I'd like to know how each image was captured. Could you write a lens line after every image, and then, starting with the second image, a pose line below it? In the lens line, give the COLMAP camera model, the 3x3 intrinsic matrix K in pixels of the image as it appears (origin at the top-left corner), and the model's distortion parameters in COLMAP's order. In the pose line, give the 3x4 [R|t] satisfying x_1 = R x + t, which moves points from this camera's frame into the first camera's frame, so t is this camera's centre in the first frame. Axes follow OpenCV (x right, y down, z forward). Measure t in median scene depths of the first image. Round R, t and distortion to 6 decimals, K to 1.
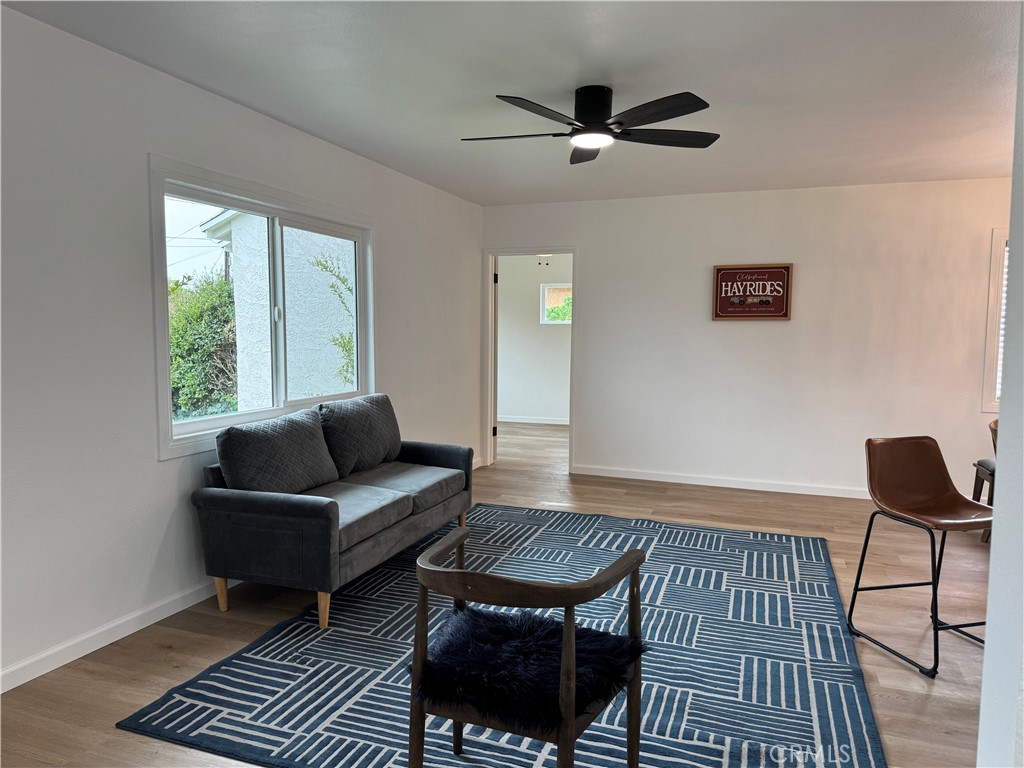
lens RADIAL K [[715.3, 0, 509.9], [0, 715.3, 379.0], [0, 0, 1]] dist [0.069589, -0.071267]
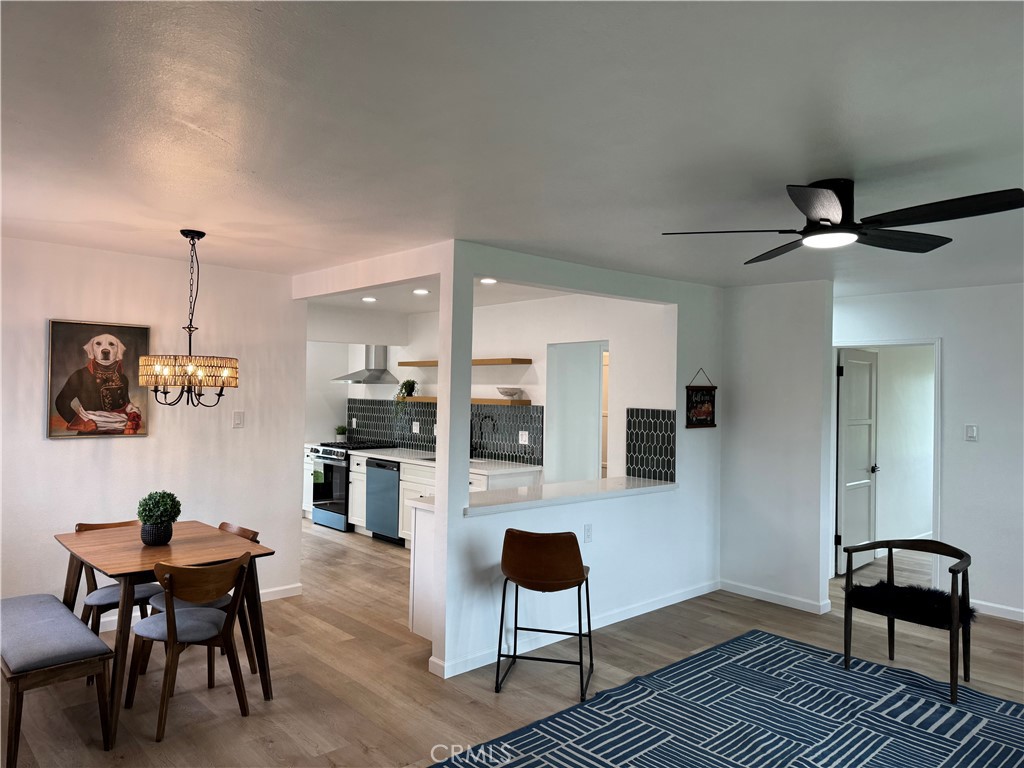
lens RADIAL K [[715.3, 0, 508.4], [0, 715.3, 386.6], [0, 0, 1]] dist [0.069589, -0.071267]
pose [[-0.883963, -0.020742, 0.467096, 0.030969], [0.010045, 0.997942, 0.063326, -0.147437], [-0.467448, 0.060670, -0.881936, 1.327959]]
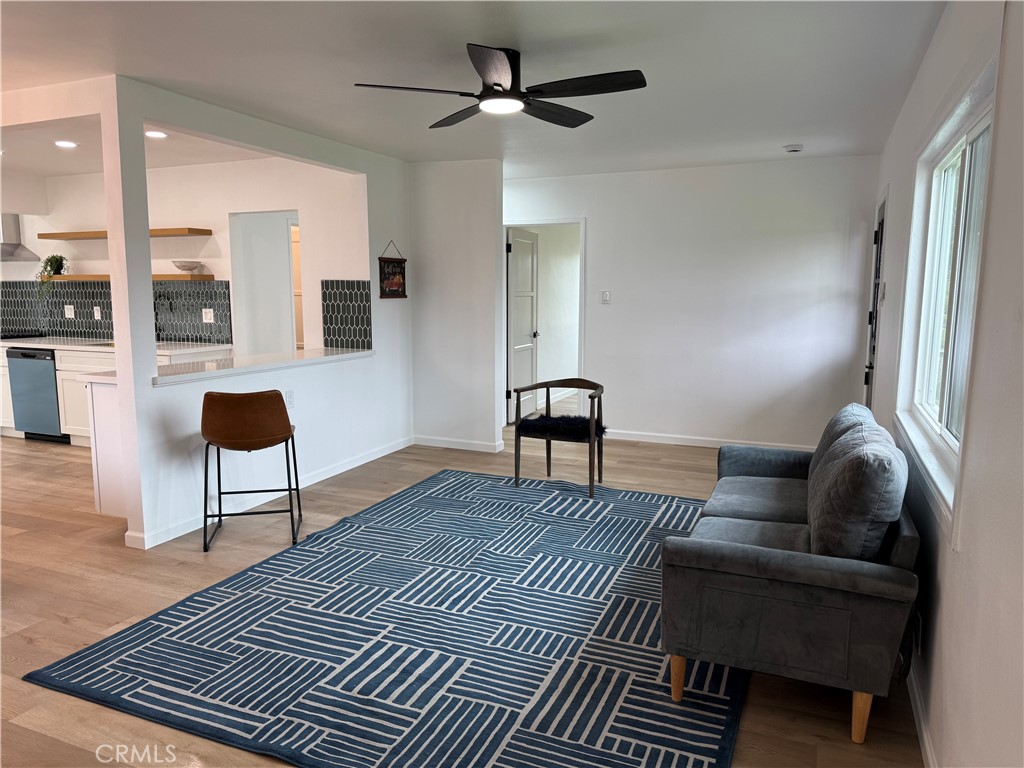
lens RADIAL K [[715.3, 0, 510.4], [0, 715.3, 384.2], [0, 0, 1]] dist [0.069589, -0.071267]
pose [[-0.998610, -0.017329, 0.049777, 0.031758], [-0.006875, 0.979166, 0.202944, -0.110780], [-0.052257, 0.202319, -0.977924, 1.382721]]
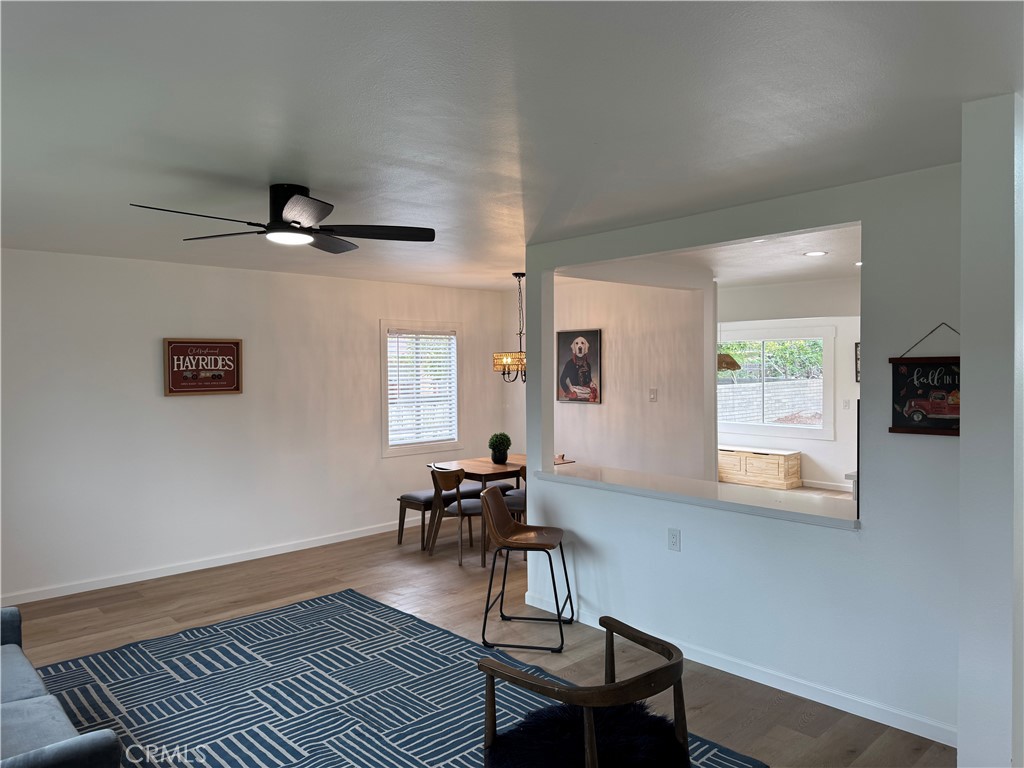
lens RADIAL K [[715.3, 0, 500.9], [0, 715.3, 376.2], [0, 0, 1]] dist [0.069589, -0.071267]
pose [[0.462567, -0.025840, 0.886208, -0.424810], [0.076806, 0.996985, -0.011020, -0.078198], [-0.883251, 0.073164, 0.463157, 0.220549]]
